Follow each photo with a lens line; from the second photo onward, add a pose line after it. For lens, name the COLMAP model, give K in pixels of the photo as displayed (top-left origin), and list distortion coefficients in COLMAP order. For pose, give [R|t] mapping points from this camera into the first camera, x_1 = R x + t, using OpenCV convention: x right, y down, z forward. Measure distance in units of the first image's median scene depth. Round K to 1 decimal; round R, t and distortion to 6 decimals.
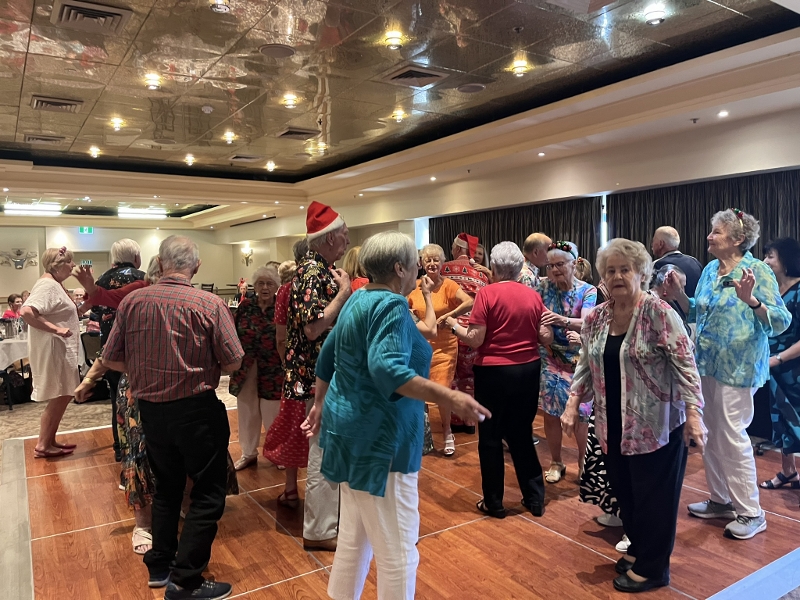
lens RADIAL K [[599.5, 0, 399.3], [0, 599.5, 299.3], [0, 0, 1]] dist [0.009576, 0.006196]
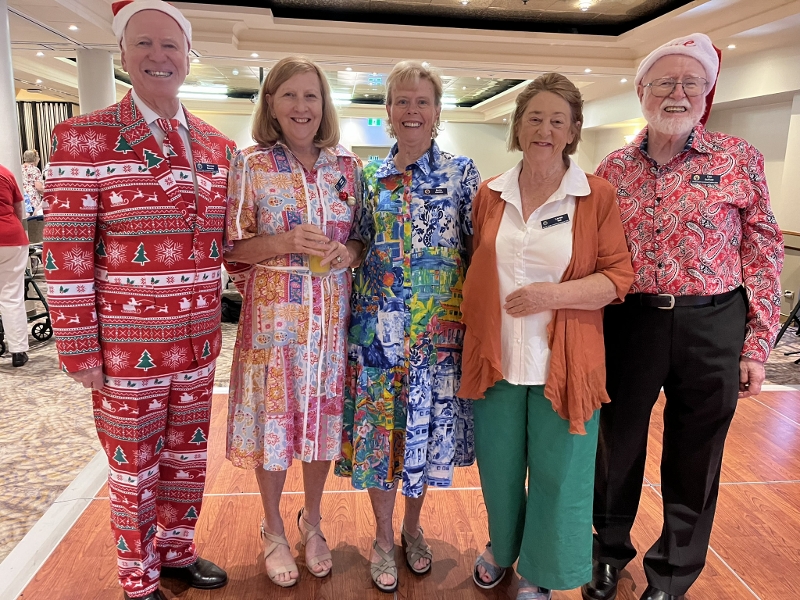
lens RADIAL K [[599.5, 0, 400.1], [0, 599.5, 298.7], [0, 0, 1]] dist [0.009576, 0.006196]
pose [[0.882870, 0.135424, -0.449668, -0.038710], [-0.067164, 0.984087, 0.164502, -0.001786], [0.464790, -0.115032, 0.877917, 0.211554]]
